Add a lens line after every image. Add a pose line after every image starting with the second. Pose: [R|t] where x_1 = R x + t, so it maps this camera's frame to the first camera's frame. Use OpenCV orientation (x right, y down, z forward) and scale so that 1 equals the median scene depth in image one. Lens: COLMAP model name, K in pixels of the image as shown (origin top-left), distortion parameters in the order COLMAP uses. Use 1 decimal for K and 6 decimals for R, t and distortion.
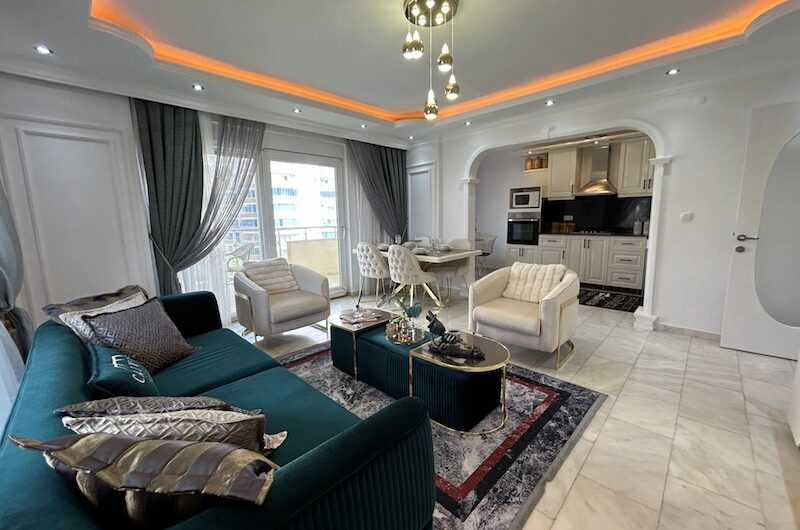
lens RADIAL K [[323.9, 0, 400.4], [0, 323.9, 265.1], [0, 0, 1]] dist [-0.002714, -0.000066]
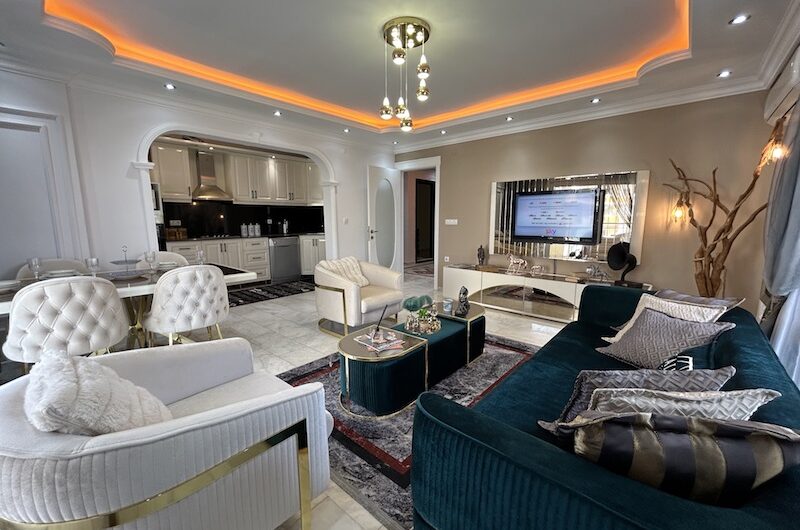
lens RADIAL K [[323.9, 0, 400.4], [0, 323.9, 265.2], [0, 0, 1]] dist [-0.002714, -0.000066]
pose [[-0.060871, -0.127795, 0.989931, -0.597707], [0.150813, 0.979206, 0.135684, -0.083047], [-0.986686, 0.157553, -0.040333, 0.631494]]
